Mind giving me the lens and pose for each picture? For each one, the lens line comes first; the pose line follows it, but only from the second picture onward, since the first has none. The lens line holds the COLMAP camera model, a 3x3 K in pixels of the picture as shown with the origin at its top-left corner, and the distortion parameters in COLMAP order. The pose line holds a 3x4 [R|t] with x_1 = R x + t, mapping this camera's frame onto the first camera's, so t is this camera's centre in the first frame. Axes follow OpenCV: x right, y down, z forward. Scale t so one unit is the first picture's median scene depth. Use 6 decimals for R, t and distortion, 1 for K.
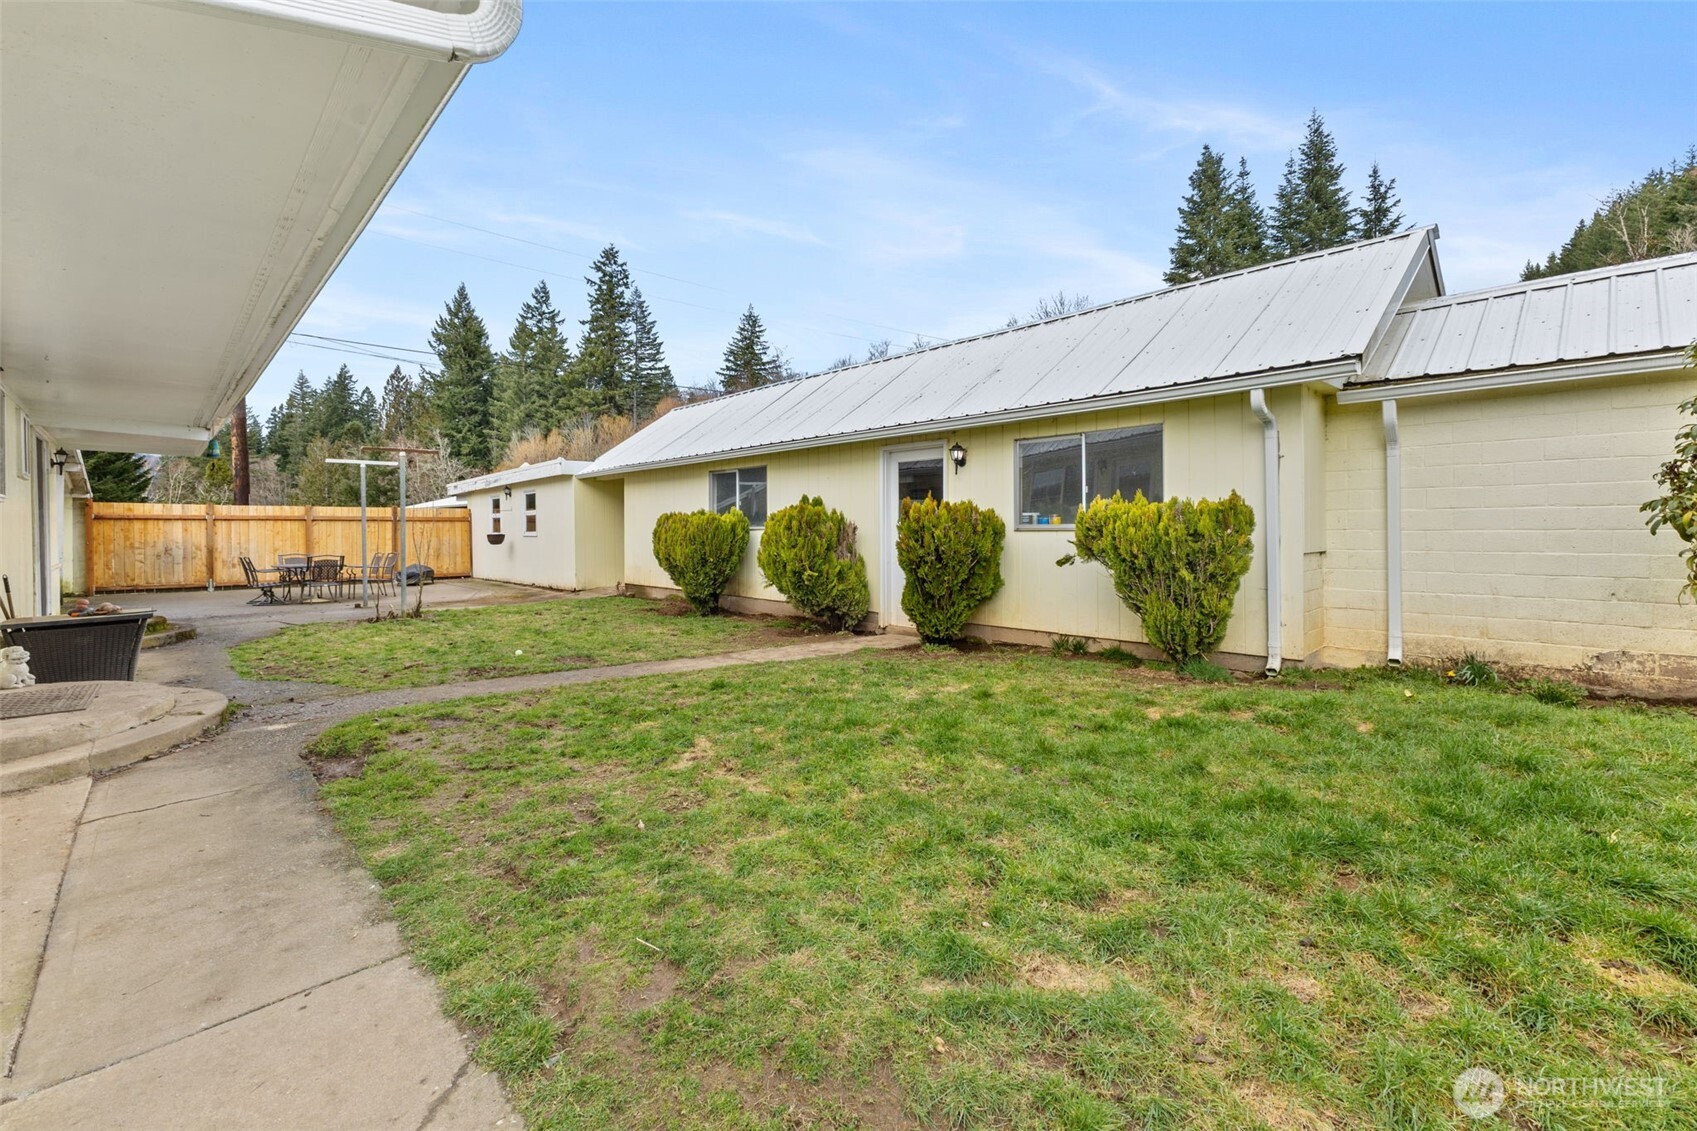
lens RADIAL K [[740.3, 0, 852.3], [0, 740.3, 533.4], [0, 0, 1]] dist [-0.000049, -0.000090]
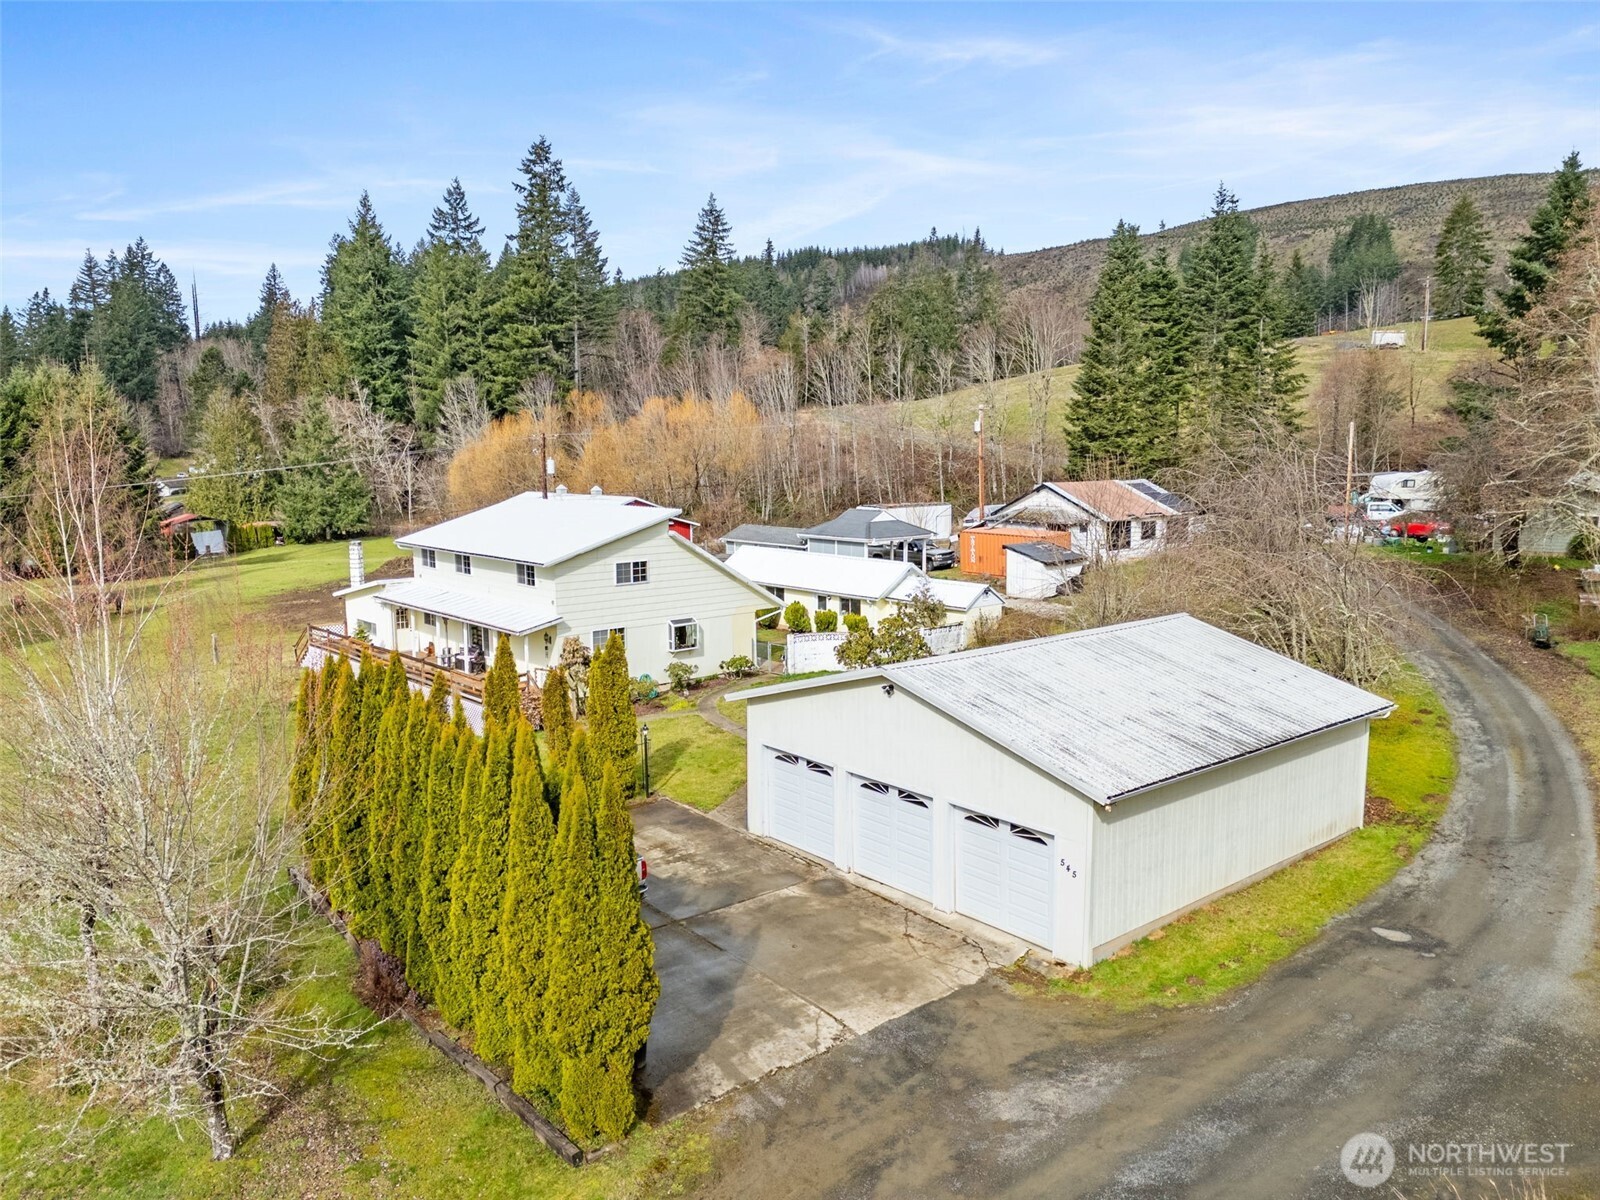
lens RADIAL K [[1221.5, 0, 800.0], [0, 1221.5, 600.0], [0, 0, 1]] dist [-0.000594, -0.001457]
pose [[0.998954, 0.003882, -0.045572, 0.017765], [0.002057, 0.991570, 0.129556, -0.061846], [0.045691, -0.129515, 0.990524, -0.372429]]
